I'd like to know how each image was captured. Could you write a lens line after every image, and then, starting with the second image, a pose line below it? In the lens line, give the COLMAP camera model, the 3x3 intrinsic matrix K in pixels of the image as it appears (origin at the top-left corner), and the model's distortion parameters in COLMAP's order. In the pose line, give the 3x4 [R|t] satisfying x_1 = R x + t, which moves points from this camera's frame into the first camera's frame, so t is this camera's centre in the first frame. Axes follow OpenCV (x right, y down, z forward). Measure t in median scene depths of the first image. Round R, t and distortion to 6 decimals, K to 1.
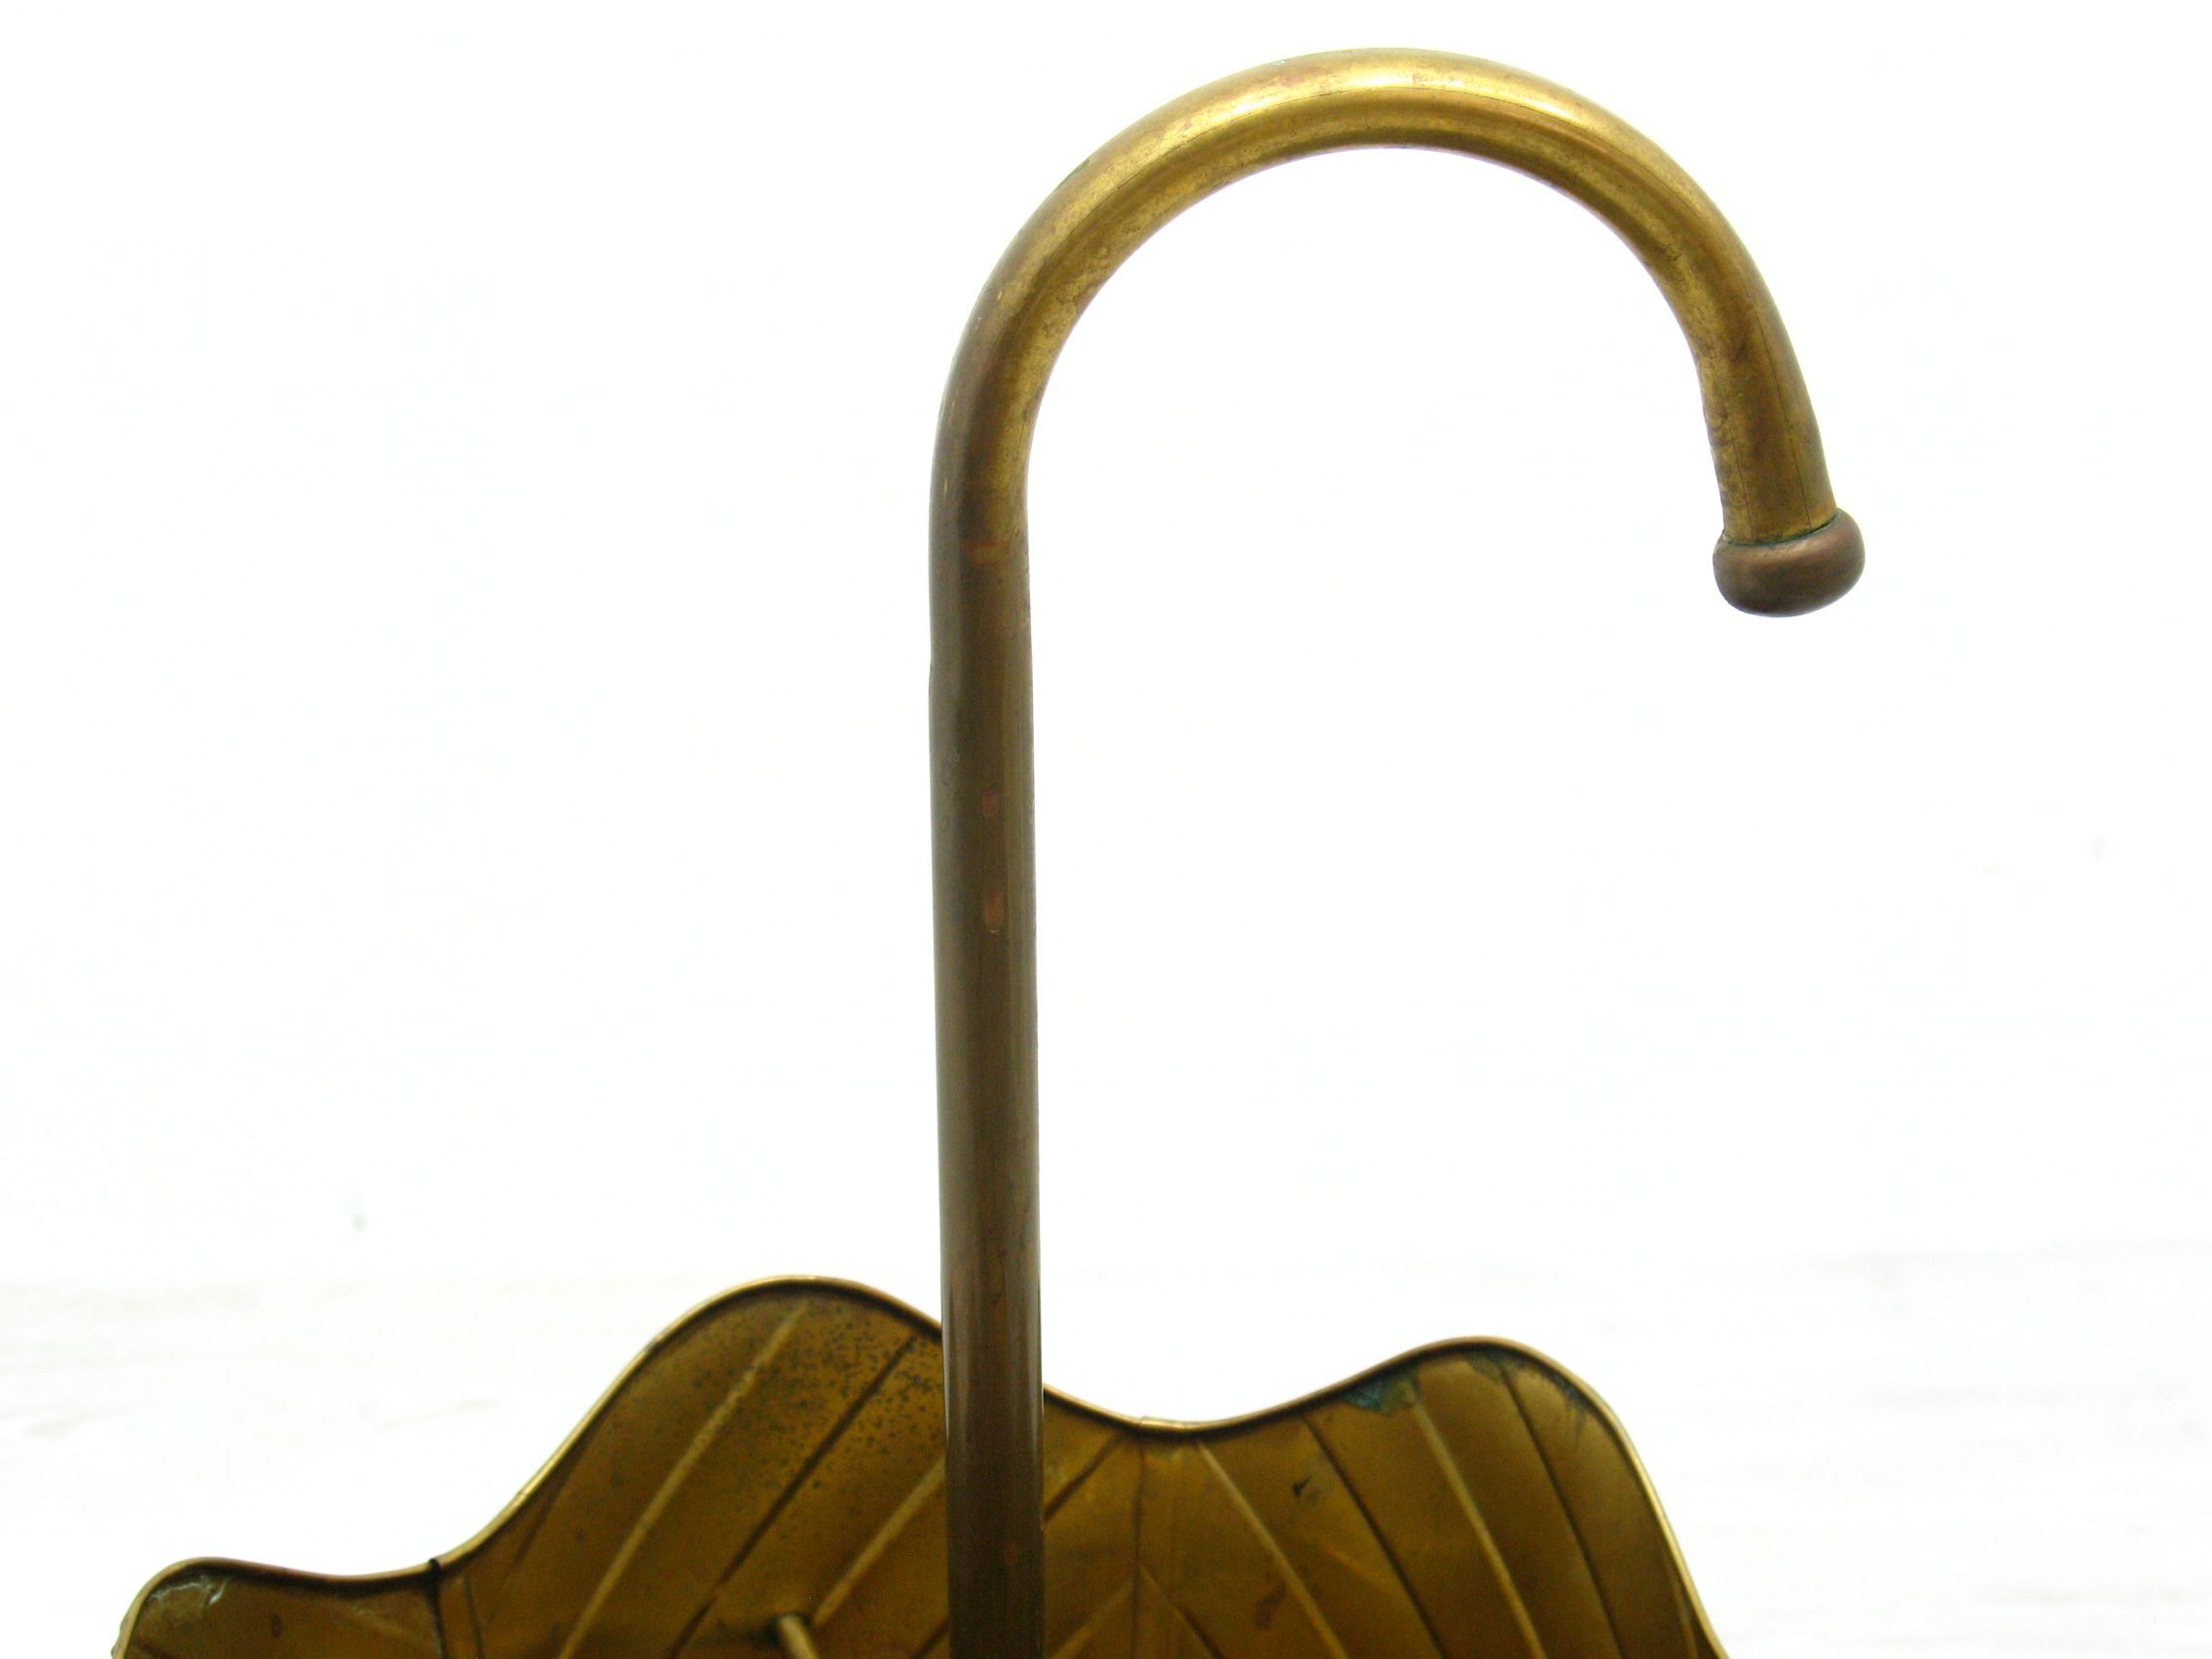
lens RADIAL K [[4448.4, 0, 1106.0], [0, 4448.4, 829.5], [0, 0, 1]] dist [0.005099, -0.030635]
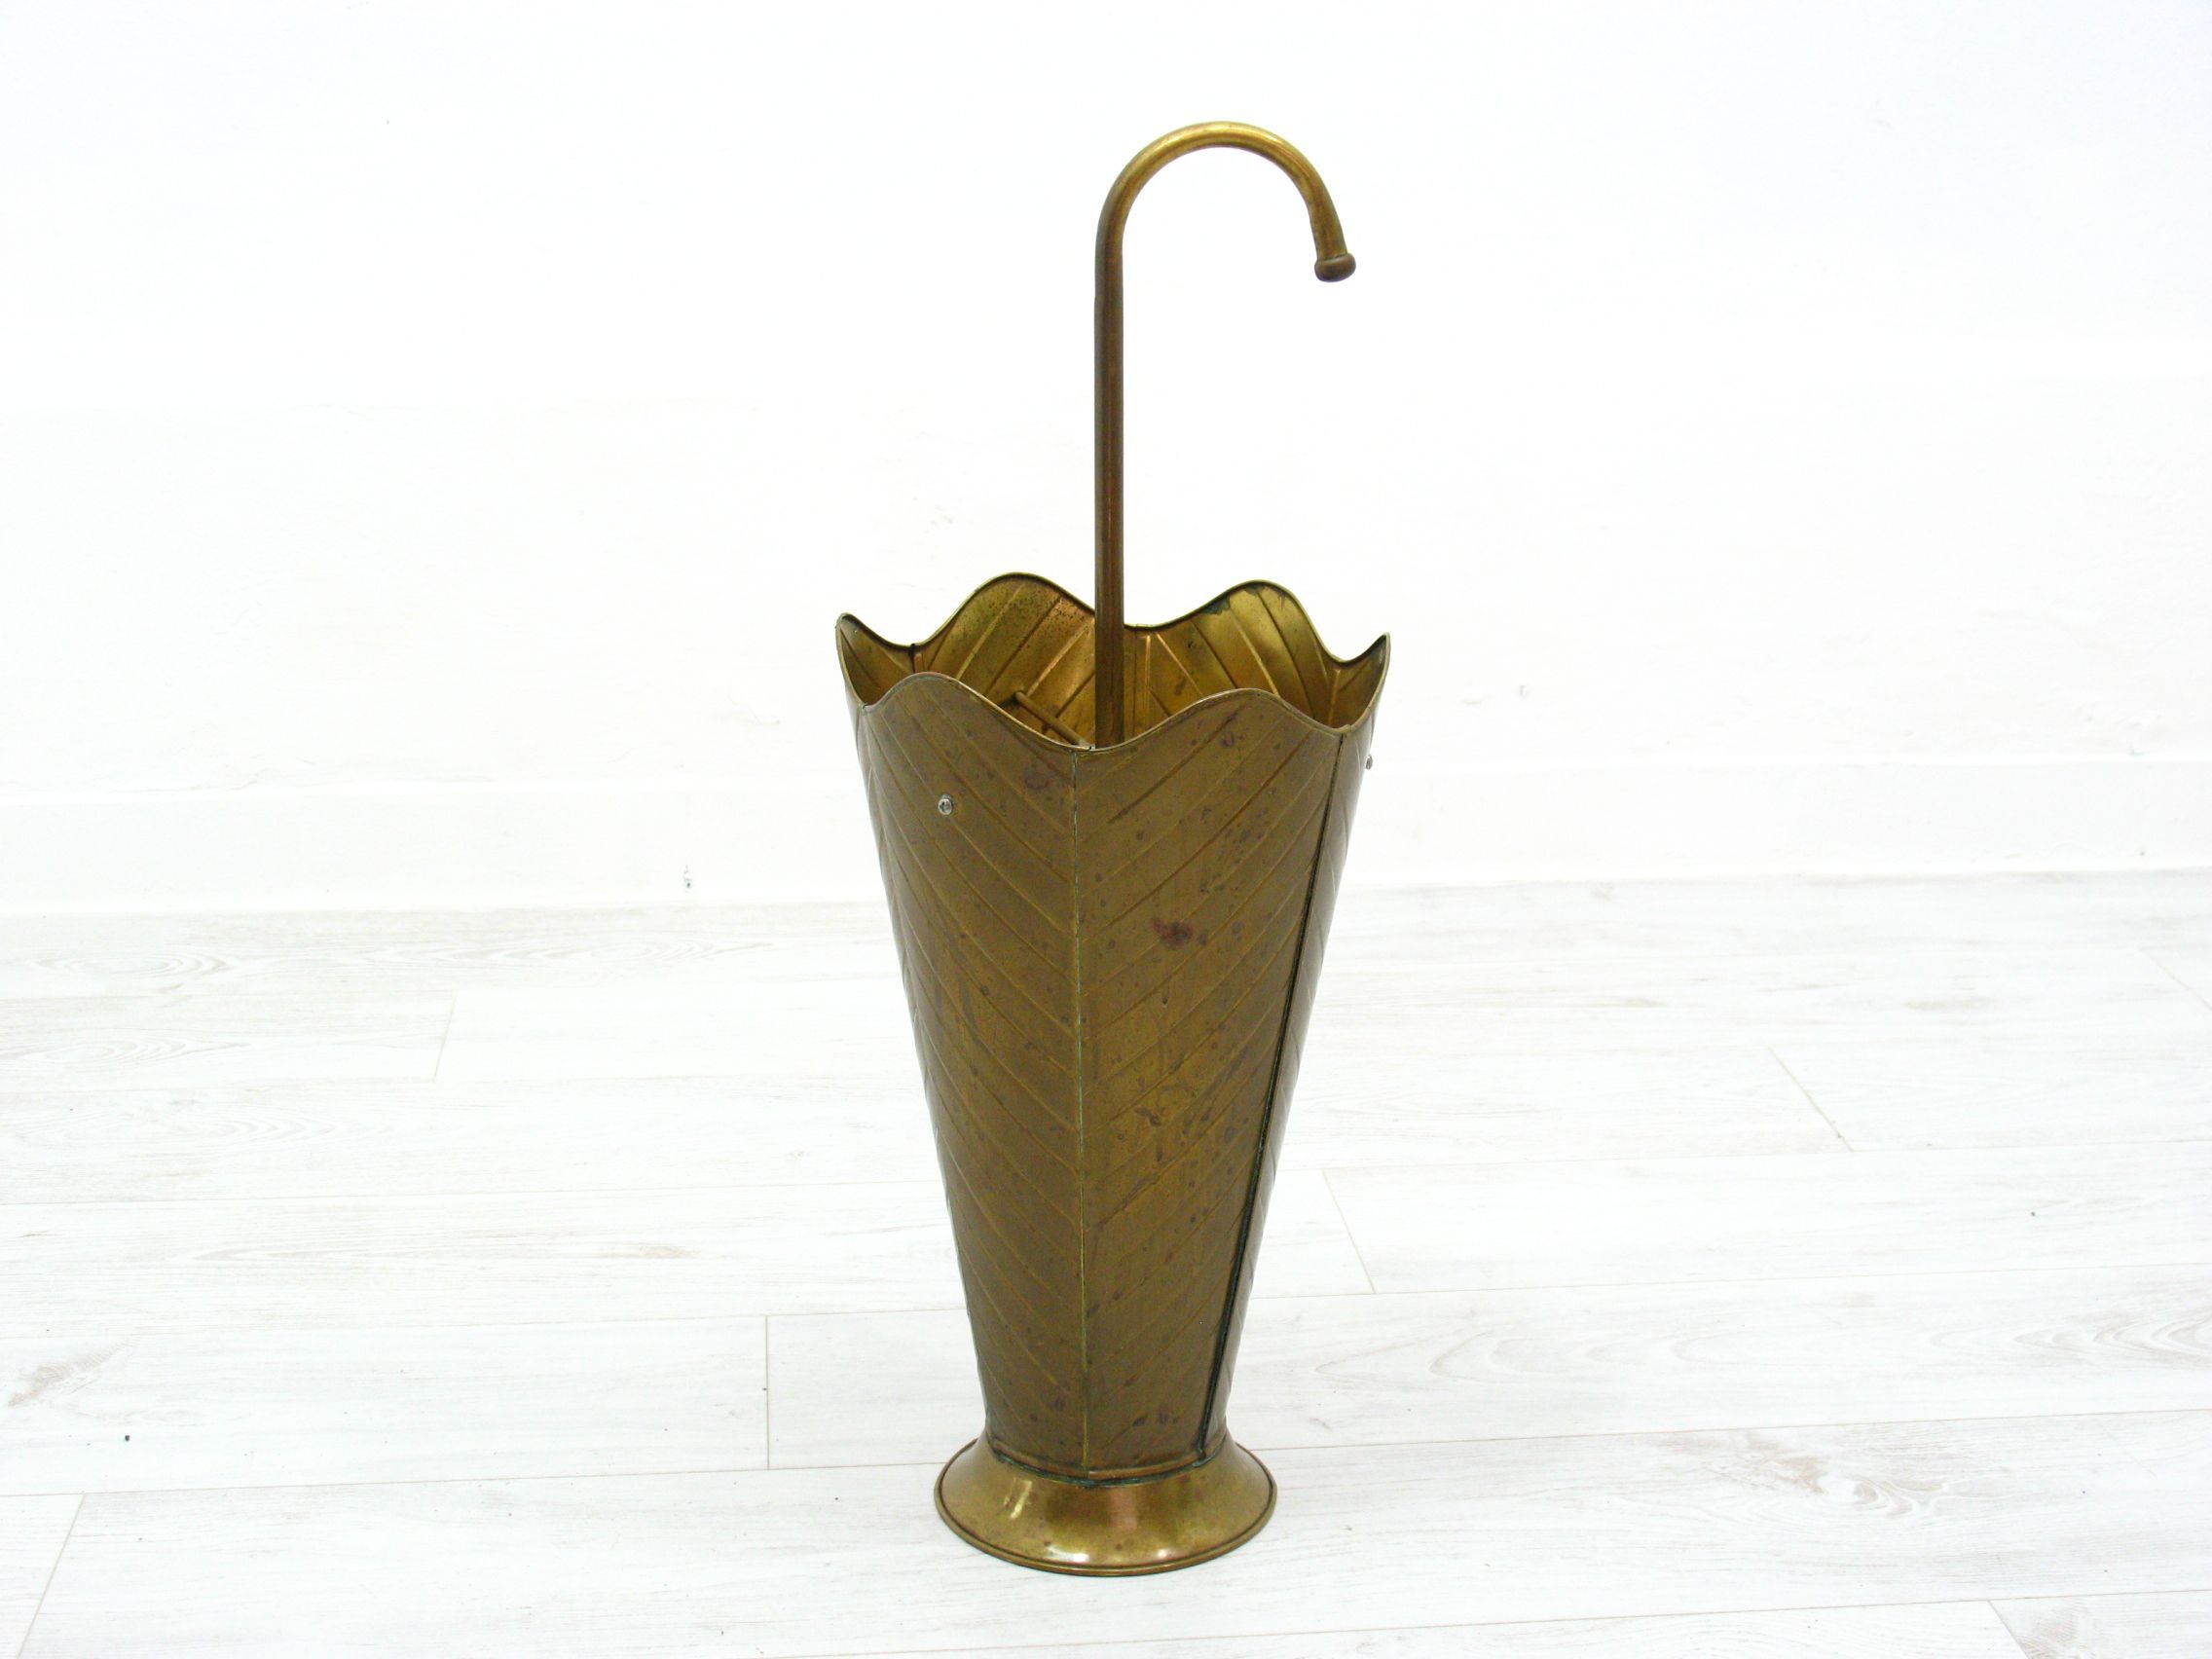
lens RADIAL K [[3296.4, 0, 1106.0], [0, 3296.4, 829.5], [0, 0, 1]] dist [-0.107397, 0.303130]
pose [[0.998262, -0.013319, 0.057409, -0.144701], [0.018794, 0.995214, -0.095896, 0.493567], [-0.055857, 0.096808, 0.993734, -1.210093]]
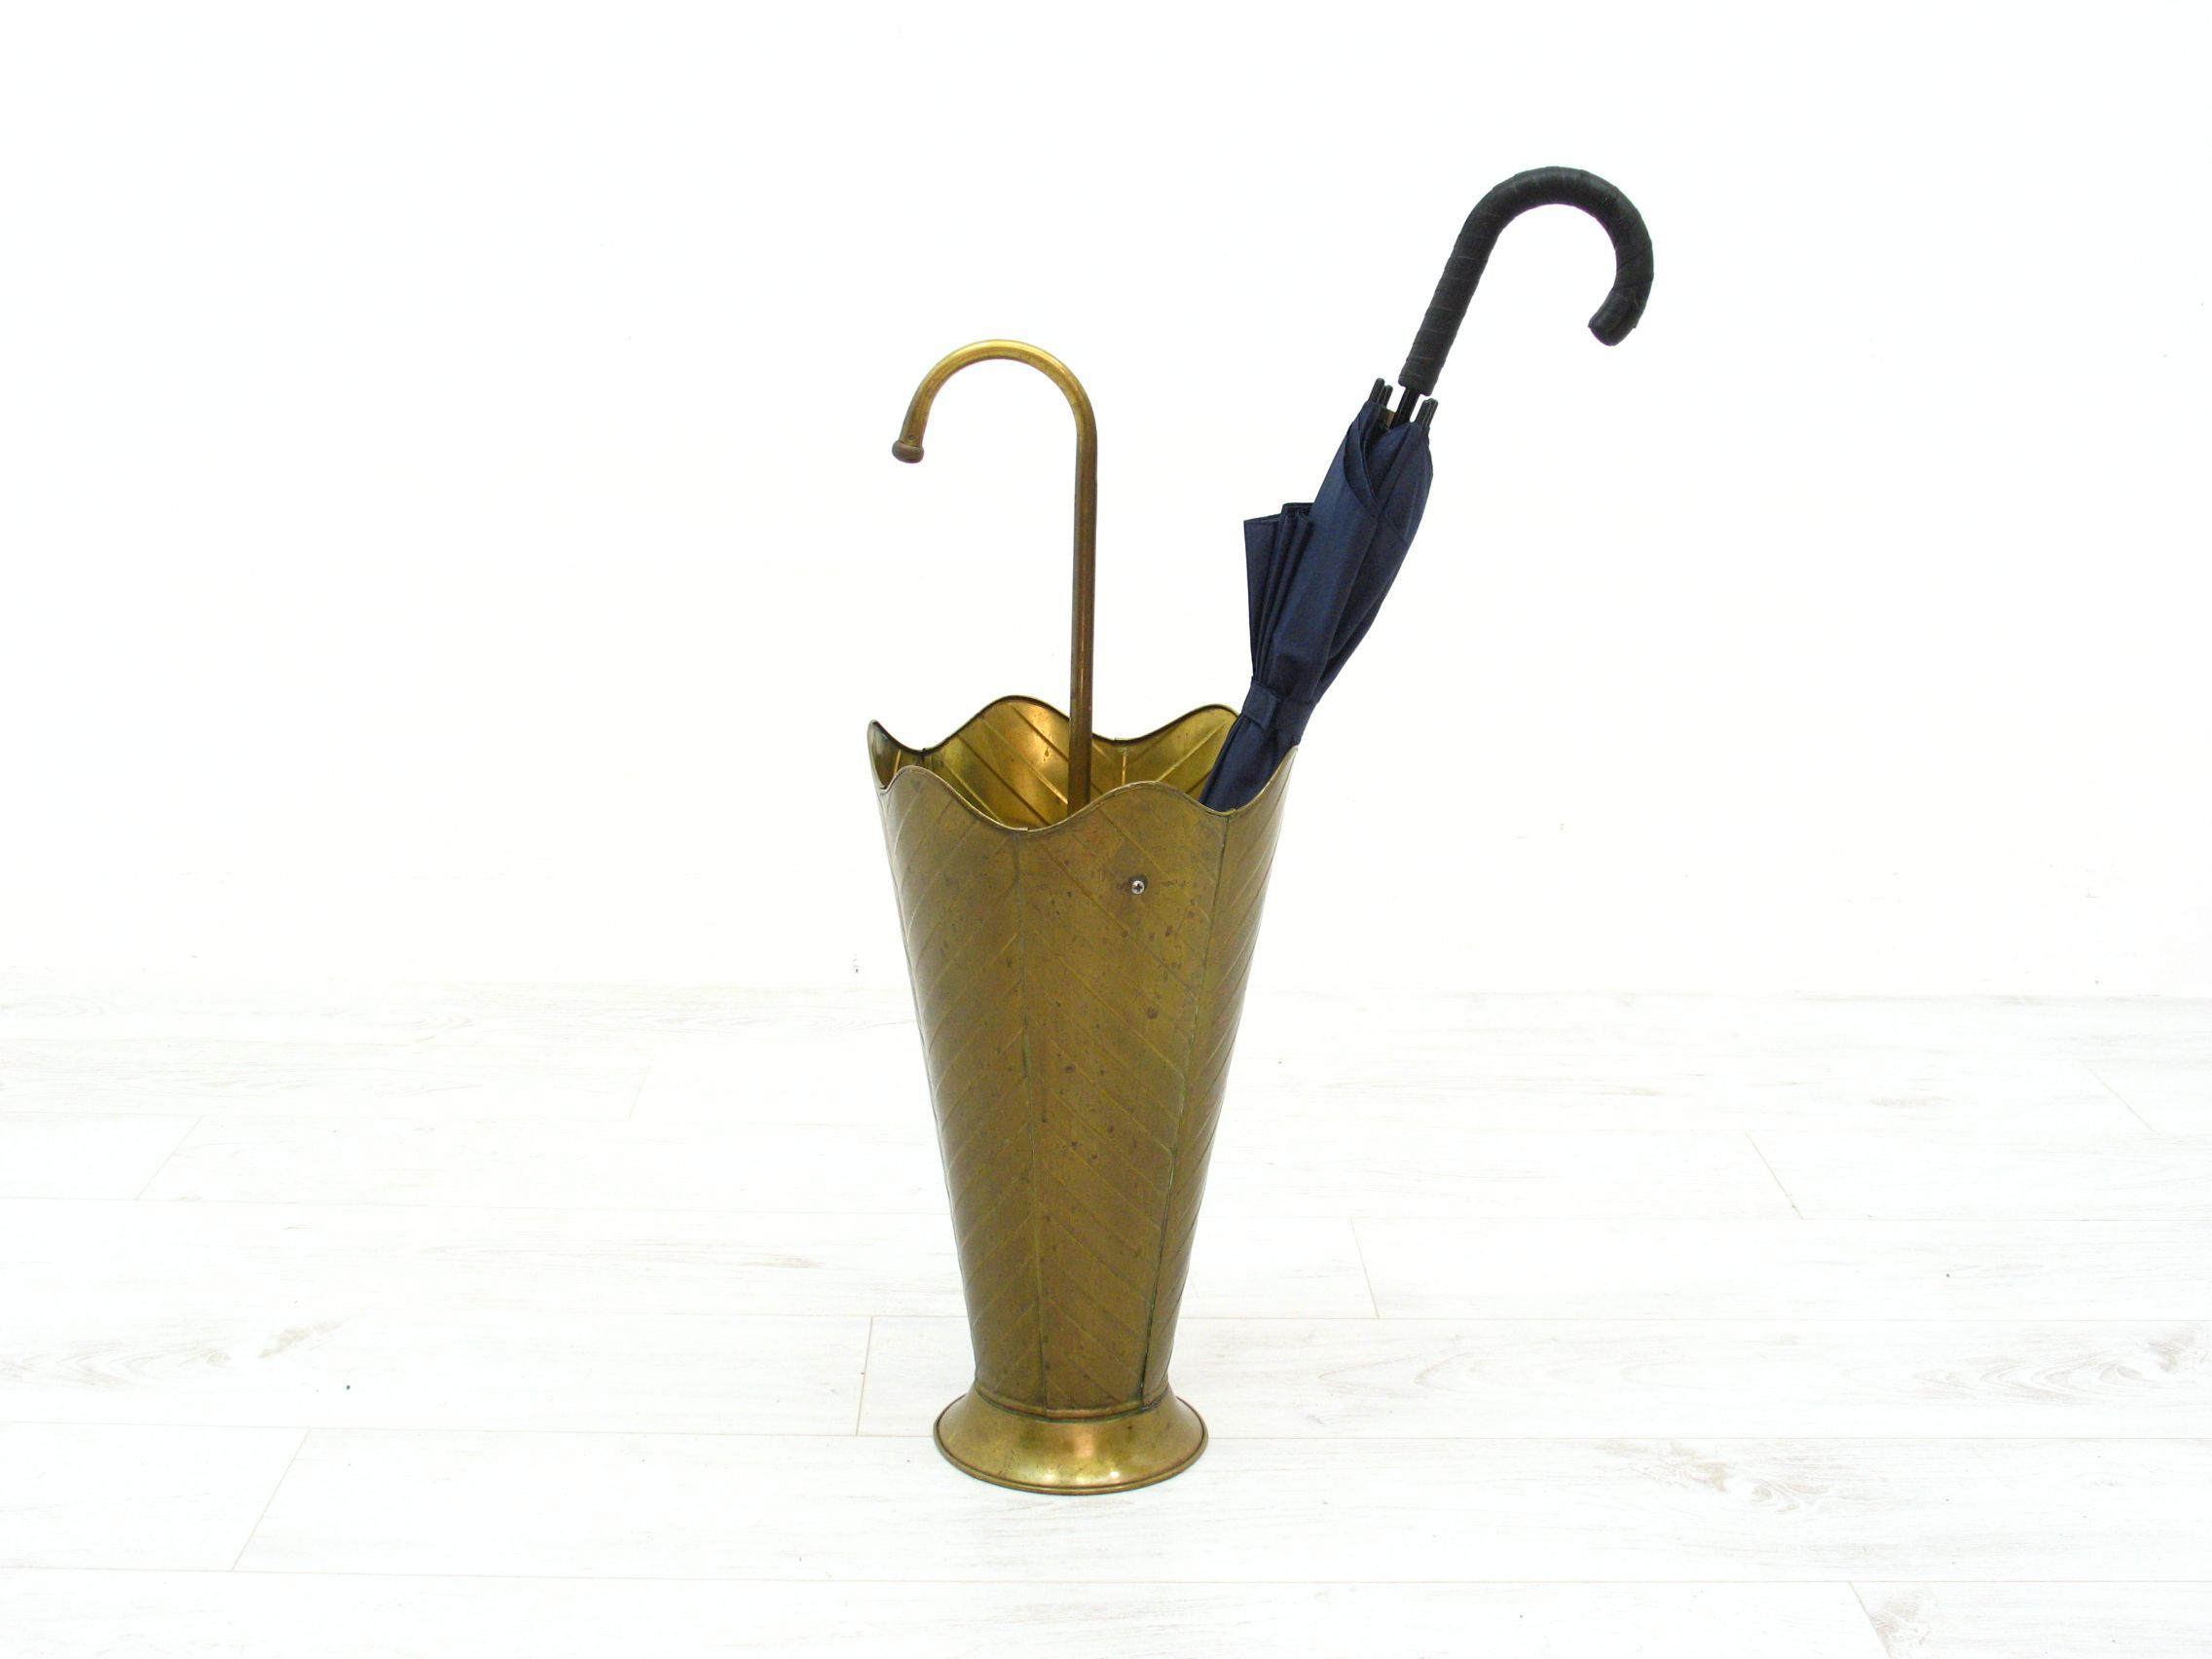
lens RADIAL K [[2891.0, 0, 1097.0], [0, 2891.0, 827.1], [0, 0, 1]] dist [-0.138294, 0.242398]
pose [[0.999653, 0.016584, -0.020482, -0.008072], [-0.019308, 0.989831, -0.140929, 0.541064], [0.017936, 0.141276, 0.989808, -1.373945]]
